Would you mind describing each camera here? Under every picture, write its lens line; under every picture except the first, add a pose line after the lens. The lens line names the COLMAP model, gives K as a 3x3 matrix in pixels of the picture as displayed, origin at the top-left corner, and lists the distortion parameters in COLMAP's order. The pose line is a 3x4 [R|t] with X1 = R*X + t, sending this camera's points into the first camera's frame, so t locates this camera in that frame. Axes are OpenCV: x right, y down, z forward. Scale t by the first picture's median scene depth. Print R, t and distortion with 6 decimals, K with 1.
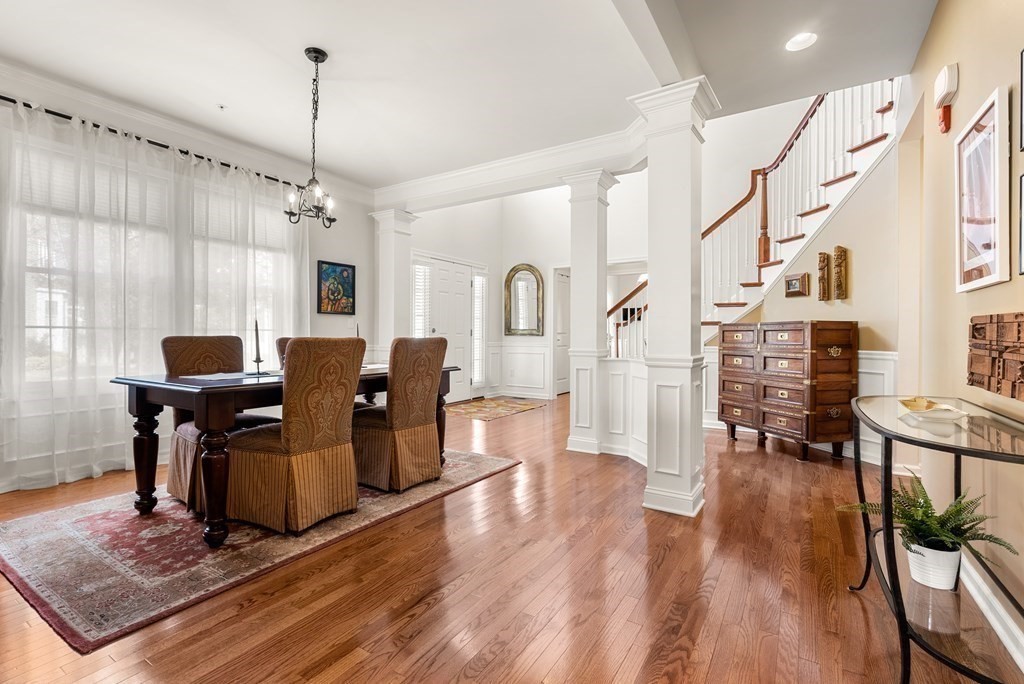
lens RADIAL K [[466.1, 0, 512.0], [0, 466.1, 342.0], [0, 0, 1]] dist [-0.003507, 0.000335]
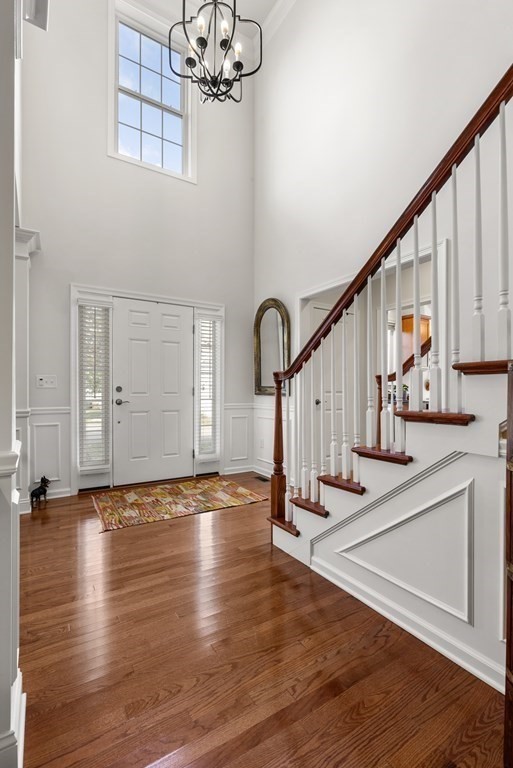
lens RADIAL K [[349.6, 0, 255.6], [0, 349.6, 394.4], [0, 0, 1]] dist [-0.003507, 0.000335]
pose [[0.894404, 0.002910, -0.447251, 0.556506], [-0.006384, 0.999960, -0.006260, -0.024987], [0.447215, 0.008454, 0.894387, 1.074908]]
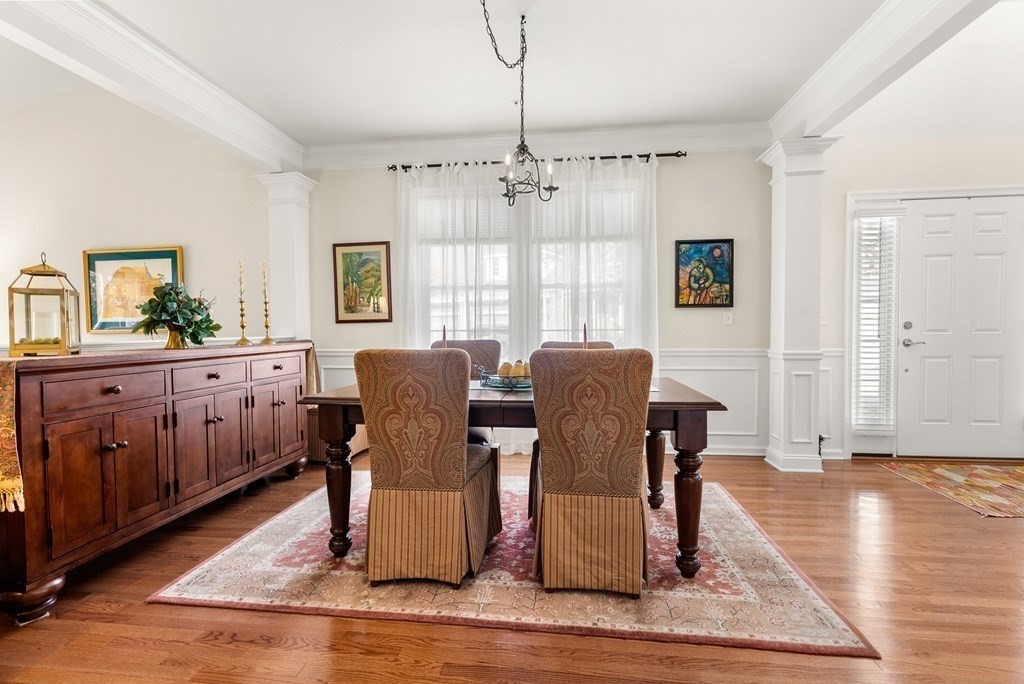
lens RADIAL K [[466.1, 0, 512.0], [0, 466.1, 342.0], [0, 0, 1]] dist [-0.003507, 0.000335]
pose [[0.426520, 0.021423, -0.904225, 0.260699], [-0.004309, 0.999756, 0.021654, -0.026771], [0.904468, -0.005339, 0.426508, 0.573593]]
